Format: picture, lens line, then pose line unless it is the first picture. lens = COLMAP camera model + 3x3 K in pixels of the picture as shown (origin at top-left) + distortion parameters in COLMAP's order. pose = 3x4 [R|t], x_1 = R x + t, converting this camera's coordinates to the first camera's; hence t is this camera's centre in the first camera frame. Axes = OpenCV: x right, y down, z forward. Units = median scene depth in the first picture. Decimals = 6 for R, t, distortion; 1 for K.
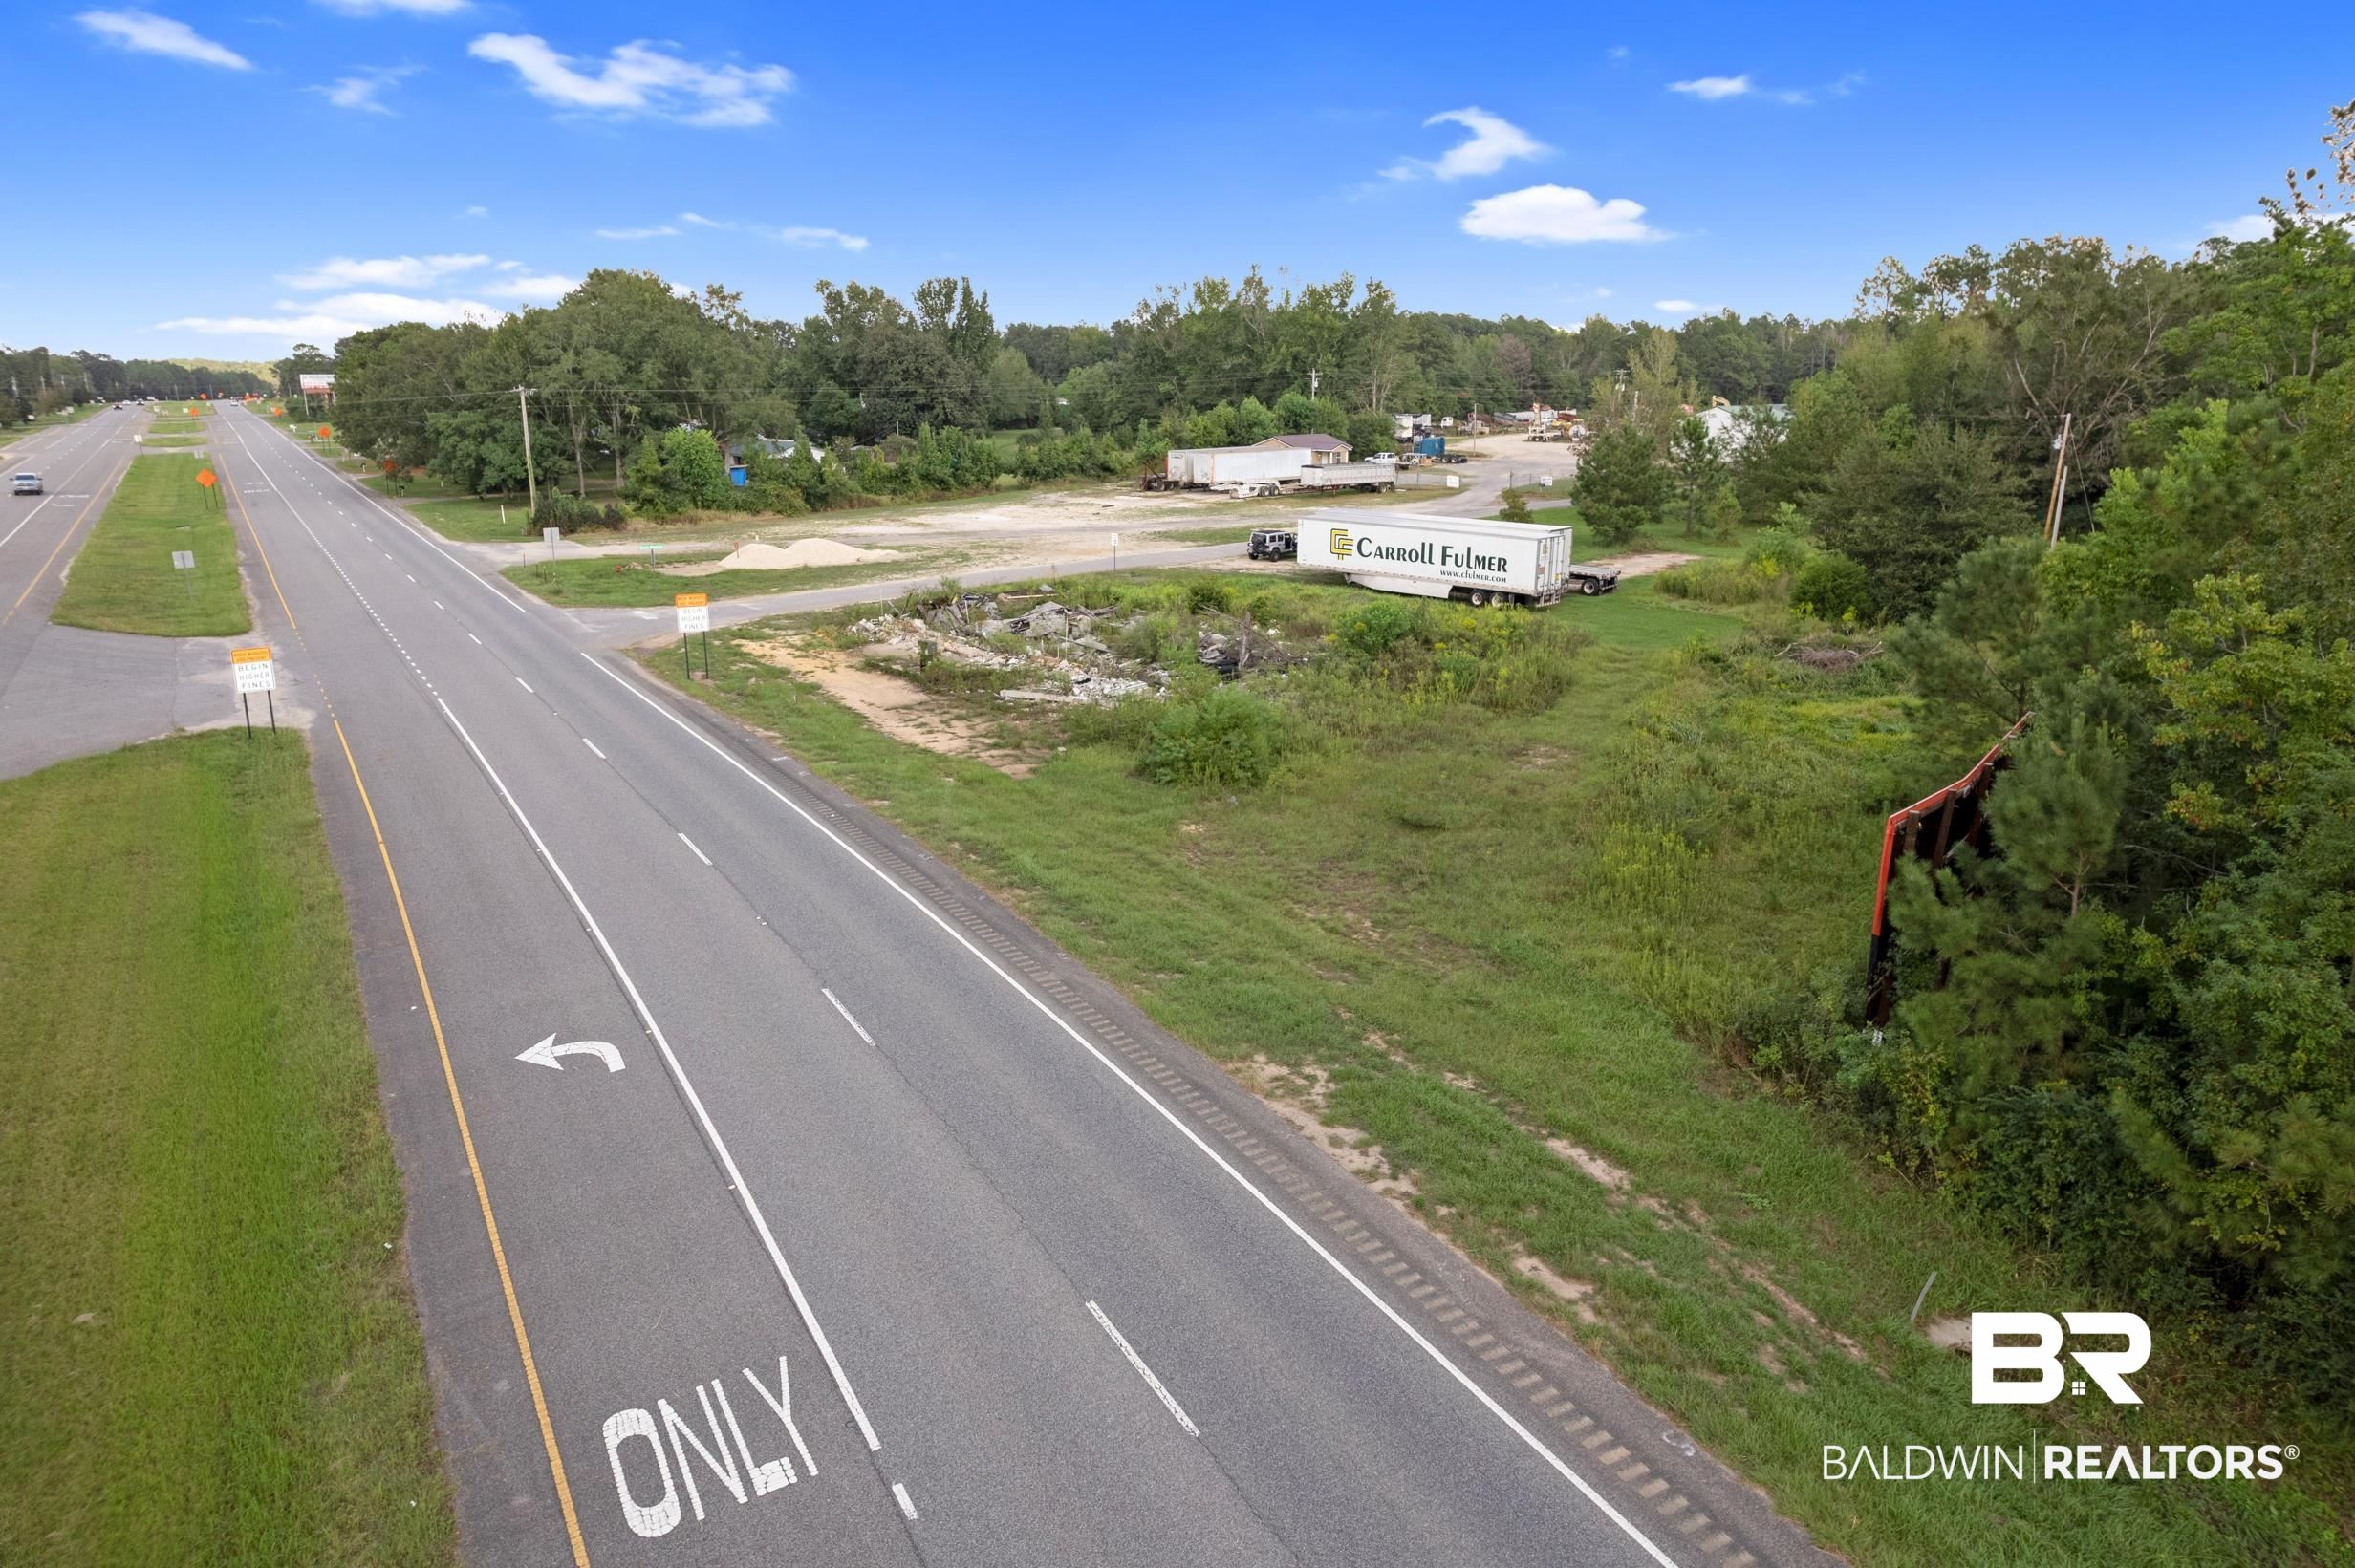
lens RADIAL K [[1503.6, 0, 1179.7], [0, 1503.6, 795.2], [0, 0, 1]] dist [-0.074307, 0.065653]
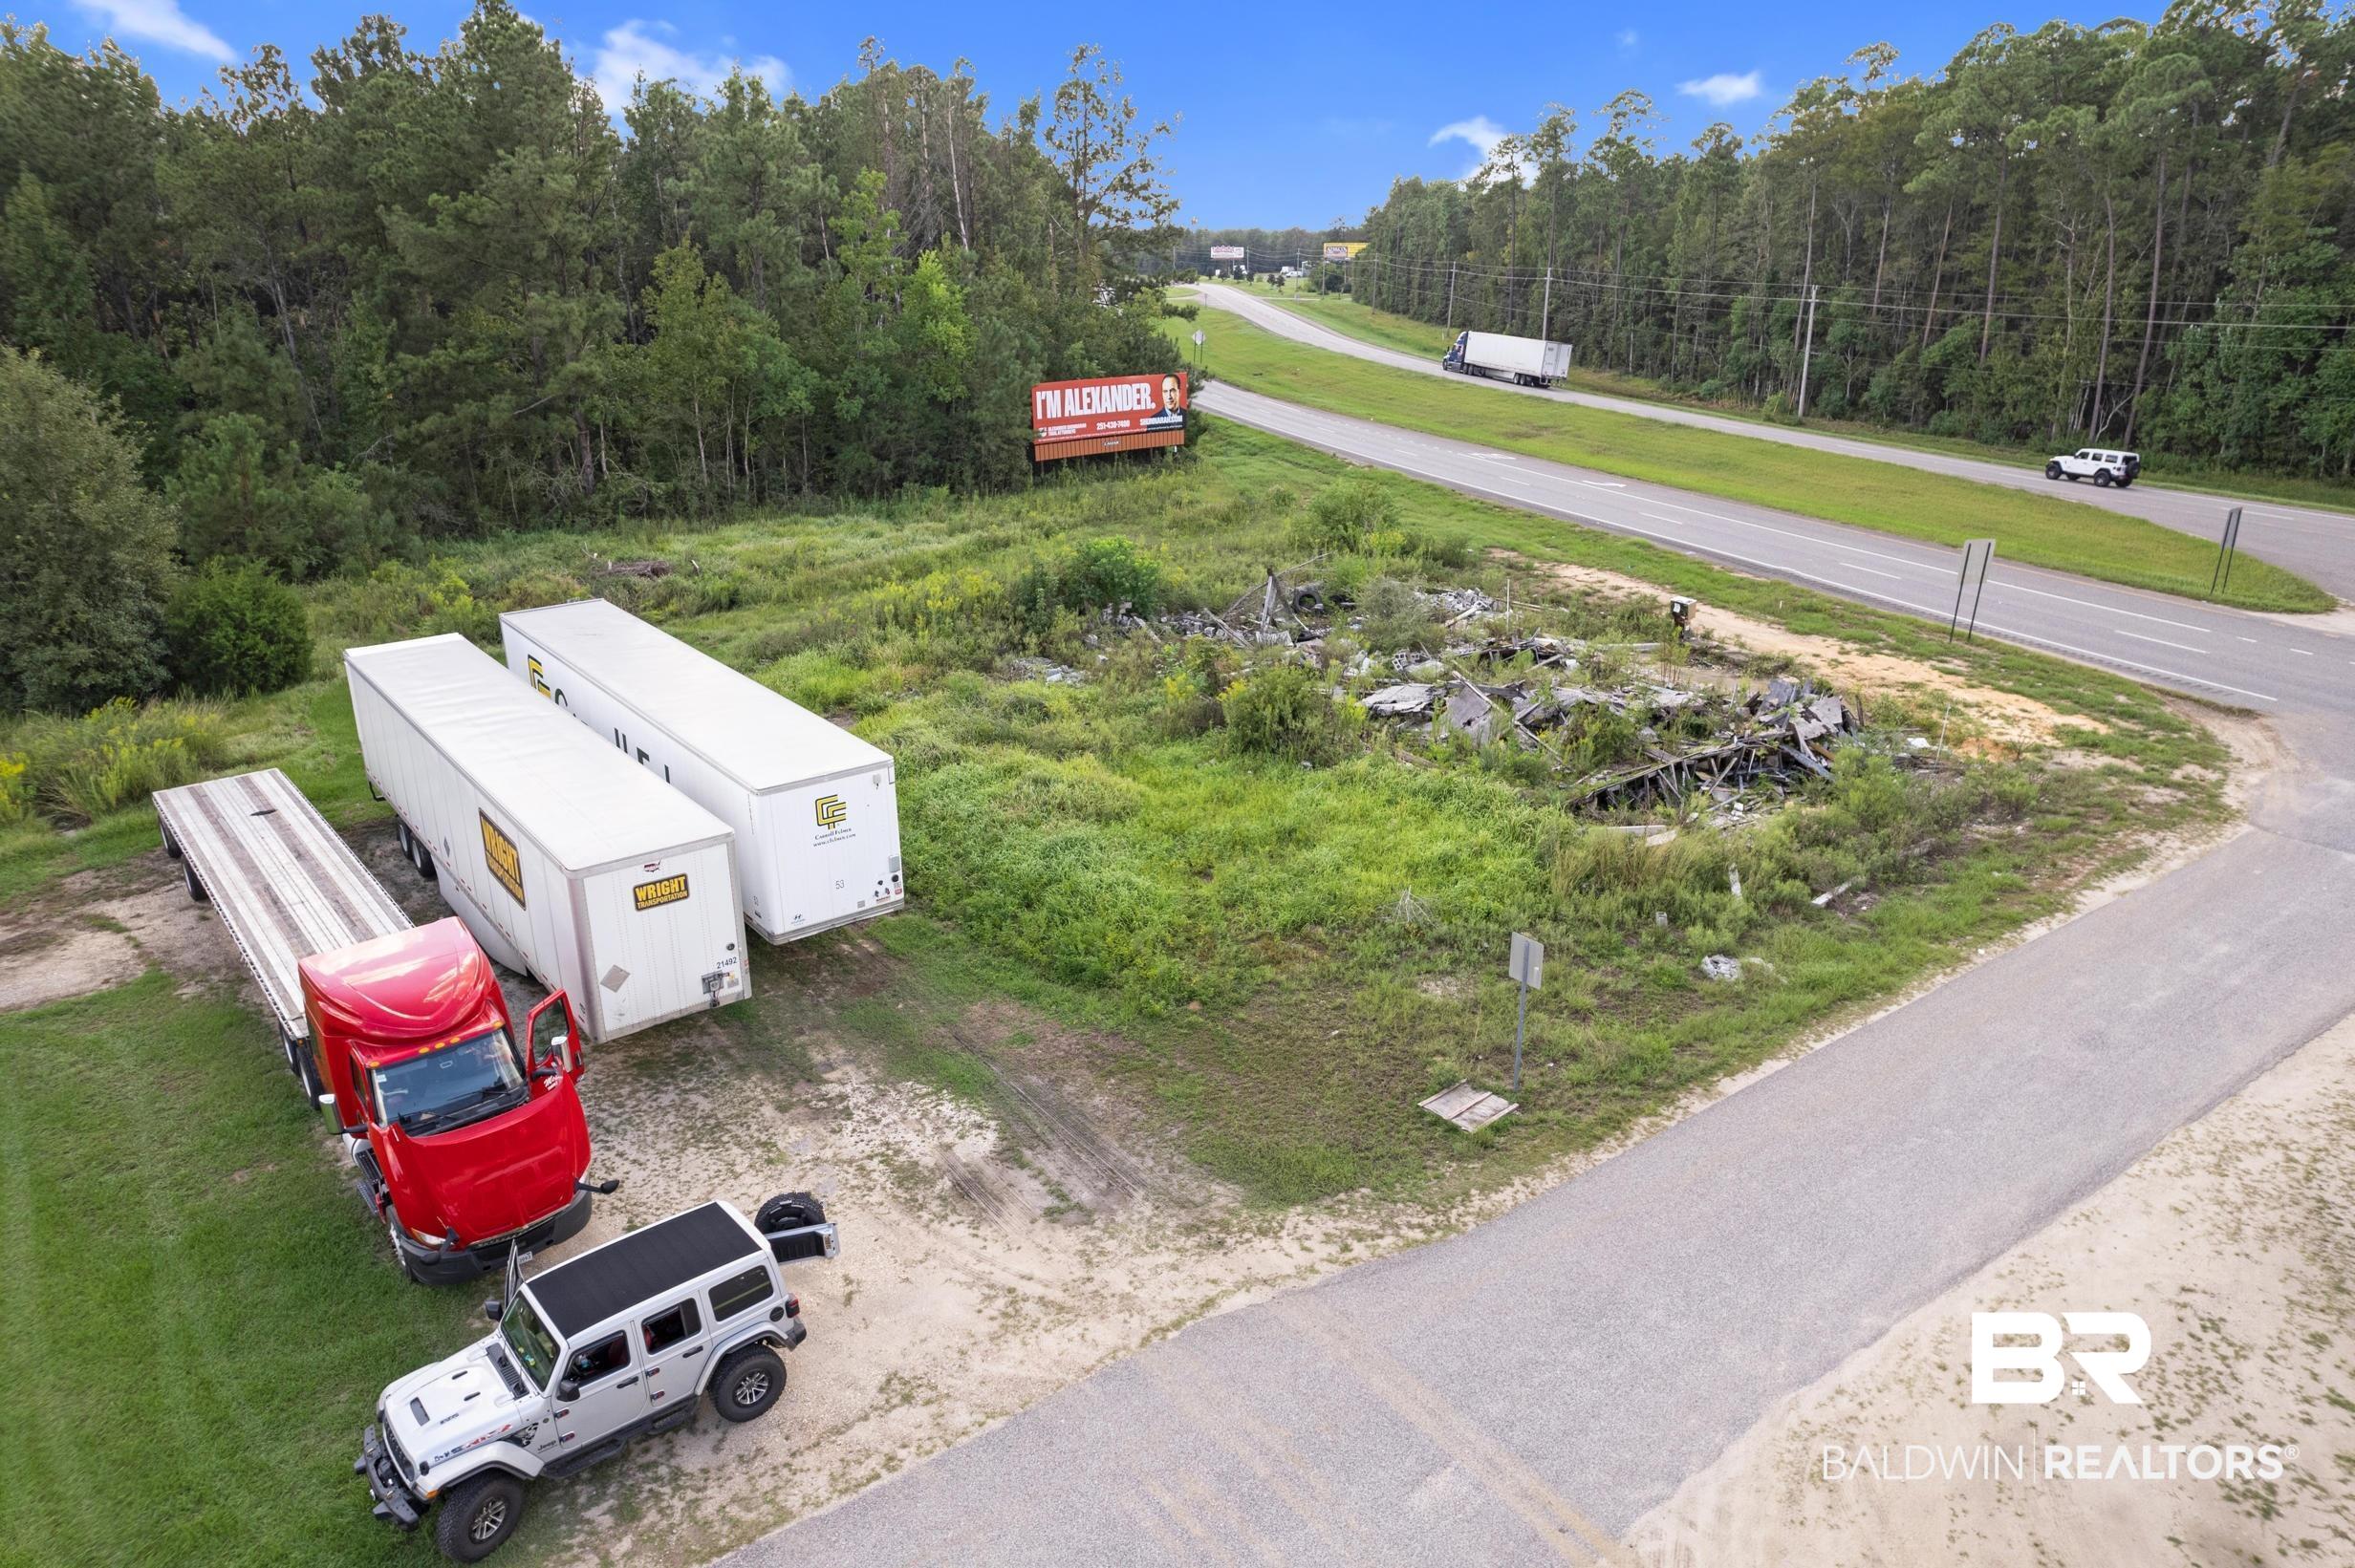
lens RADIAL K [[1503.6, 0, 1179.7], [0, 1503.6, 795.2], [0, 0, 1]] dist [-0.074307, 0.065653]
pose [[-0.986740, -0.056407, 0.152190, -0.026121], [0.045551, 0.803742, 0.593232, -0.392238], [-0.155784, 0.592298, -0.790515, 1.360012]]
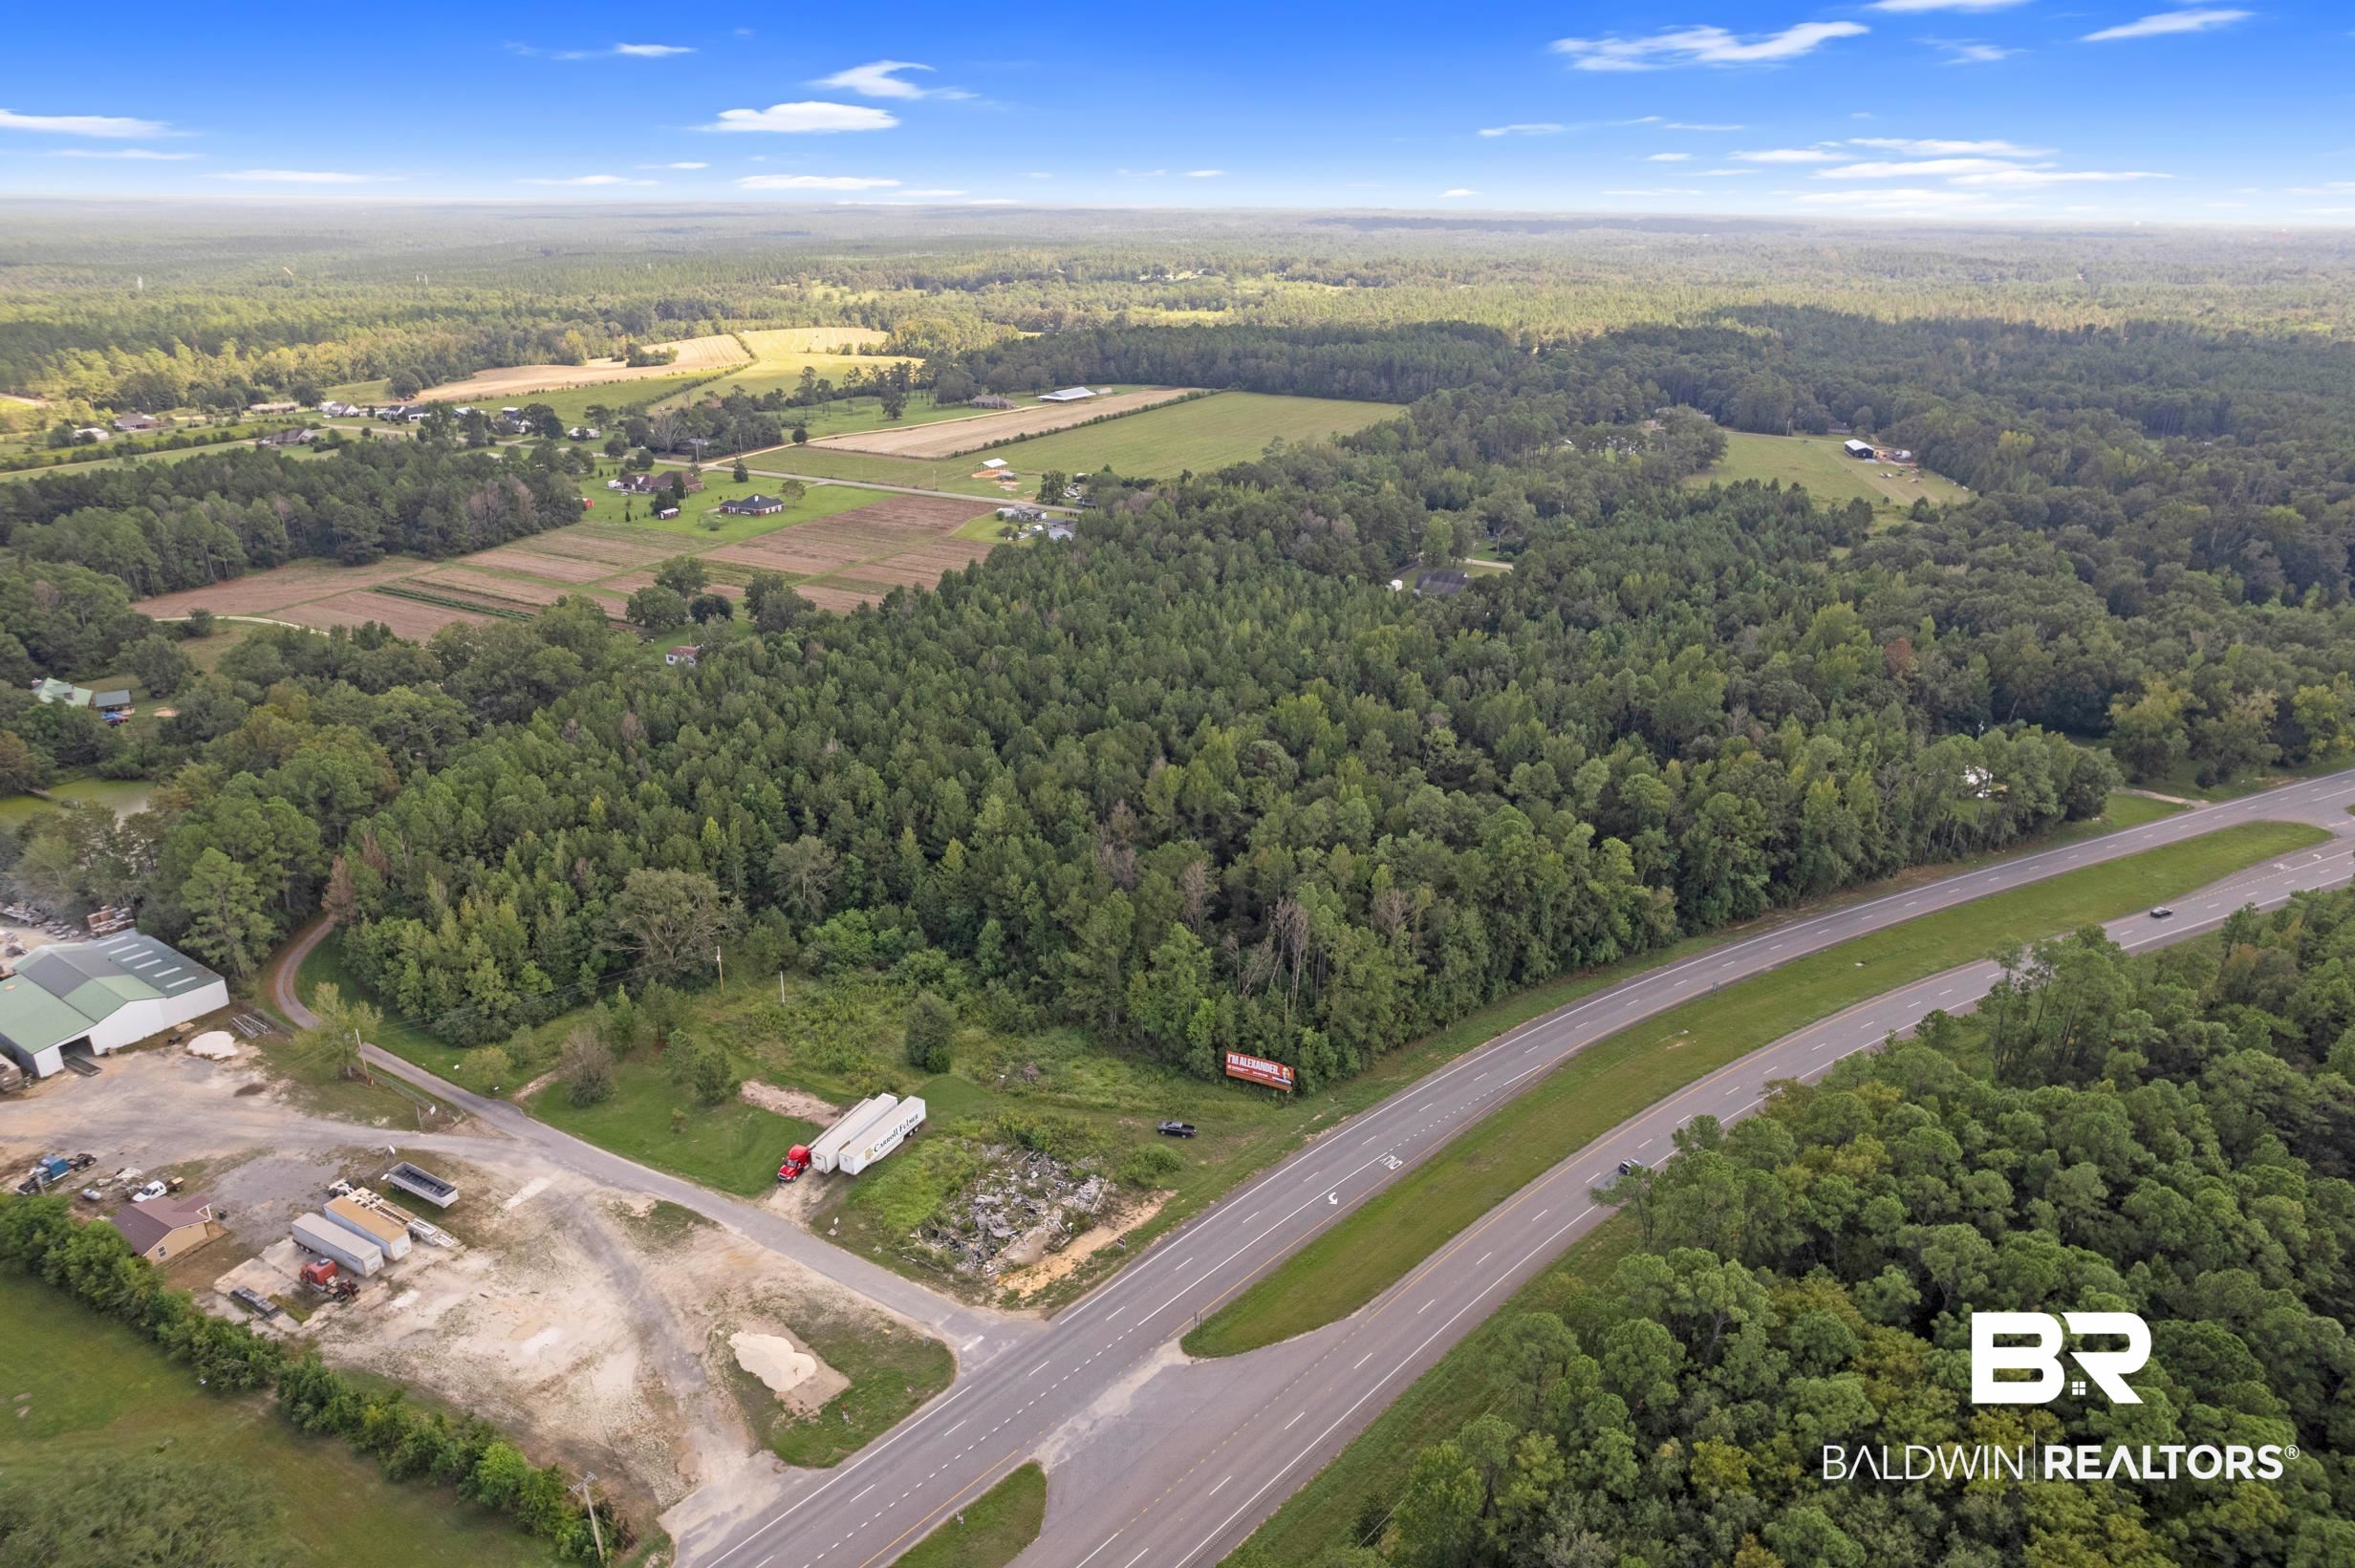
lens RADIAL K [[1507.5, 0, 1177.5], [0, 1507.5, 784.0], [0, 0, 1]] dist [-0.051787, -0.002026]
pose [[-0.246163, -0.362704, 0.898804, -2.114555], [0.264198, 0.867113, 0.422274, -1.691069], [-0.932525, 0.341411, -0.117625, 0.669940]]
